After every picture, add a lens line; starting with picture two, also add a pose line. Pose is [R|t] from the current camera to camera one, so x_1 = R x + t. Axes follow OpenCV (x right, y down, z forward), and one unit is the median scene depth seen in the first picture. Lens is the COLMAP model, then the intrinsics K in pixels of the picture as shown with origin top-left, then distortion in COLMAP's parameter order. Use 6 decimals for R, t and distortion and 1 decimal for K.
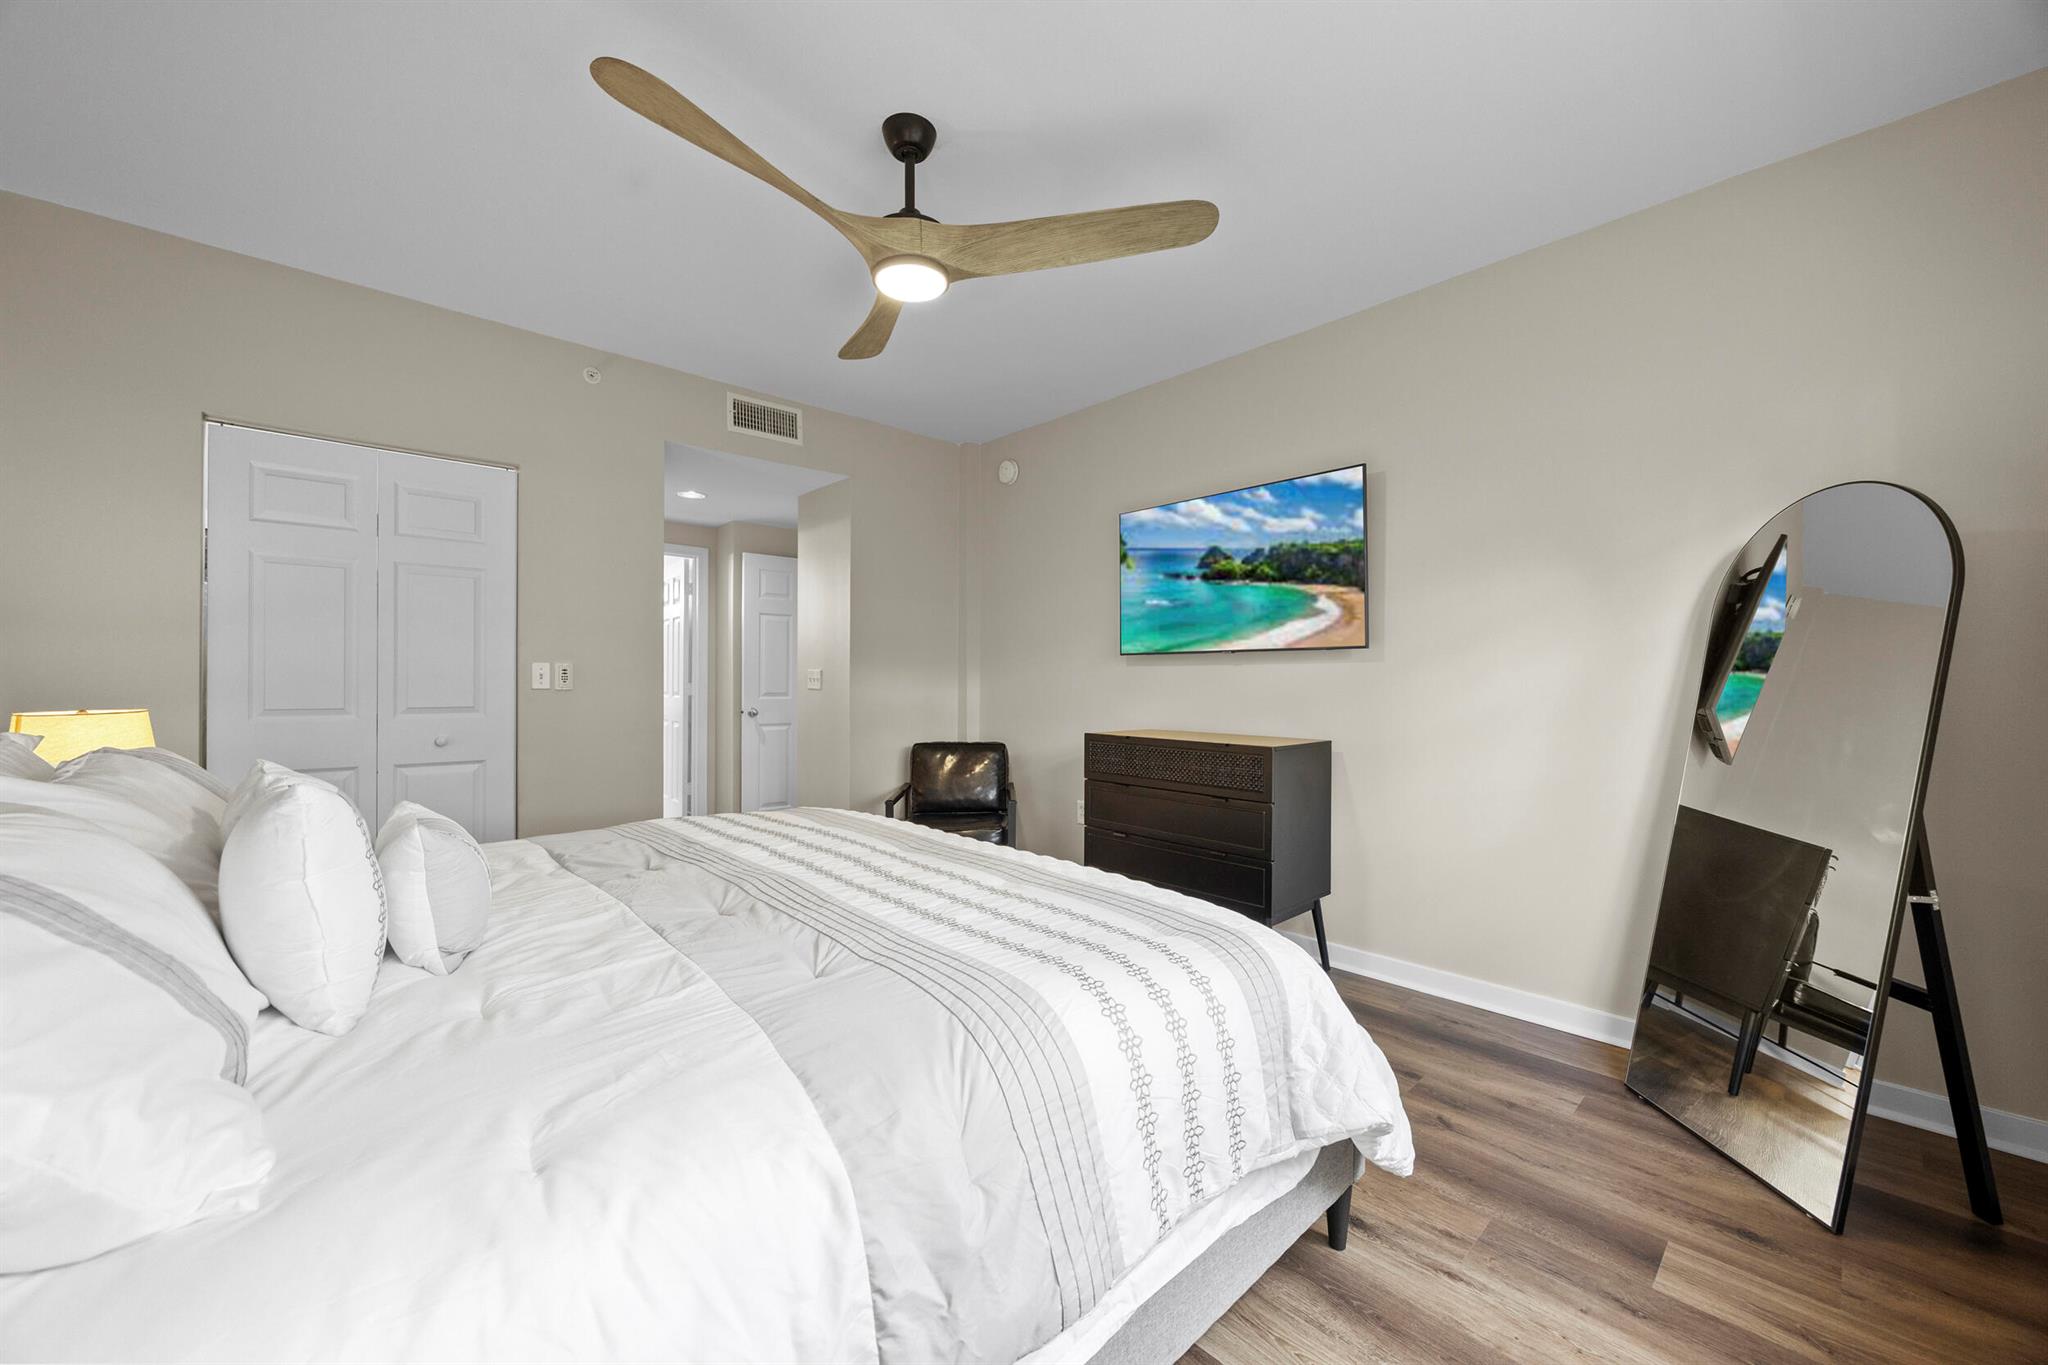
lens RADIAL K [[776.4, 0, 1016.4], [0, 776.4, 688.6], [0, 0, 1]] dist [-0.001120, -0.000429]
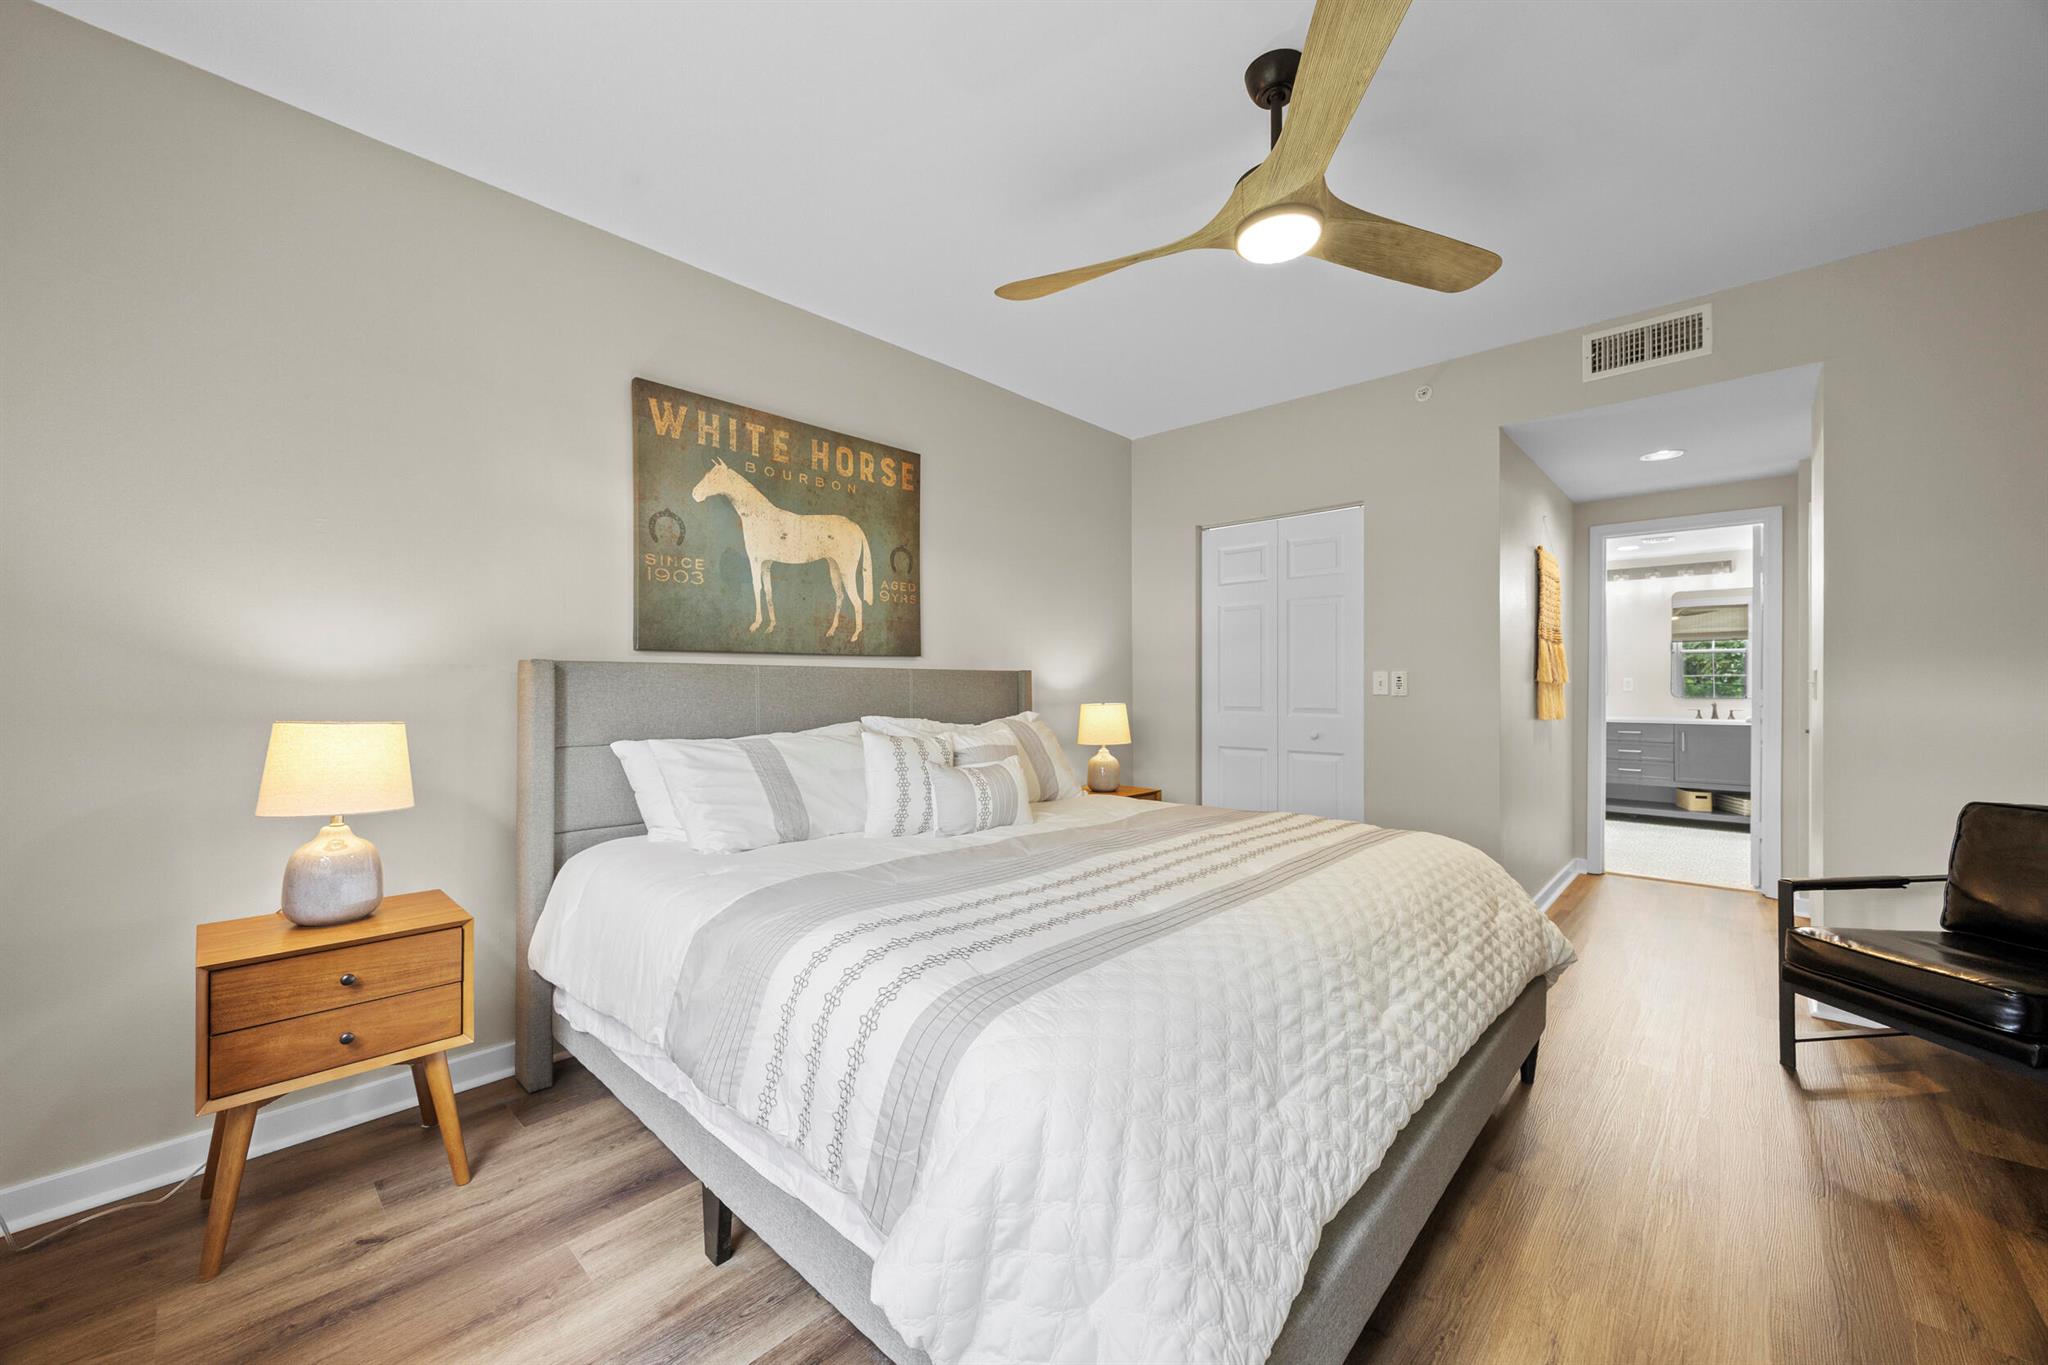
lens RADIAL K [[776.4, 0, 1036.6], [0, 776.4, 692.4], [0, 0, 1]] dist [-0.001120, -0.000429]
pose [[0.092627, 0.005487, -0.995686, 0.410251], [-0.009114, 0.999948, 0.004662, -0.003377], [0.995659, 0.008643, 0.092673, 0.364866]]
